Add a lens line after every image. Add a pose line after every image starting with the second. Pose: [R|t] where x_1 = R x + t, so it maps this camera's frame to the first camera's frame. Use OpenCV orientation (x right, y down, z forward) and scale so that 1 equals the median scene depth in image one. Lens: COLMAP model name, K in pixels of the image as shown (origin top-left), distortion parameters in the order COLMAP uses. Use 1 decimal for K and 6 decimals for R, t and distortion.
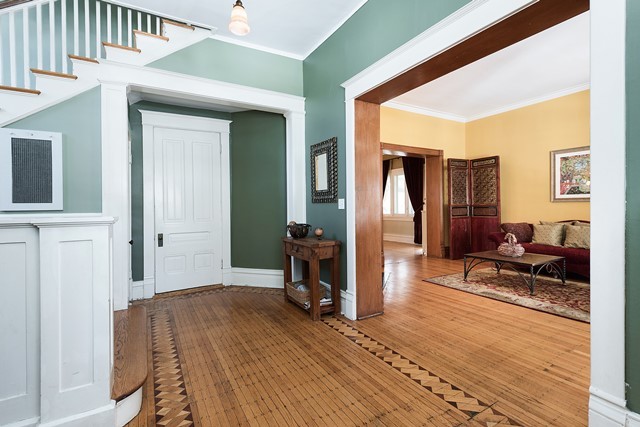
lens RADIAL K [[301.8, 0, 321.4], [0, 301.8, 209.9], [0, 0, 1]] dist [-0.002086, -0.000228]
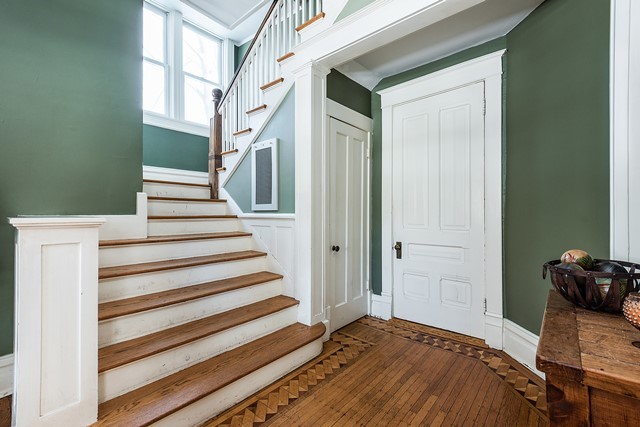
lens RADIAL K [[282.1, 0, 320.0], [0, 282.1, 213.5], [0, 0, 1]] dist [0.025975, -0.016546]
pose [[0.325920, 0.014050, -0.945293, 0.095754], [-0.012358, 0.999867, 0.010600, -0.001028], [0.945317, 0.008228, 0.326050, 0.605545]]
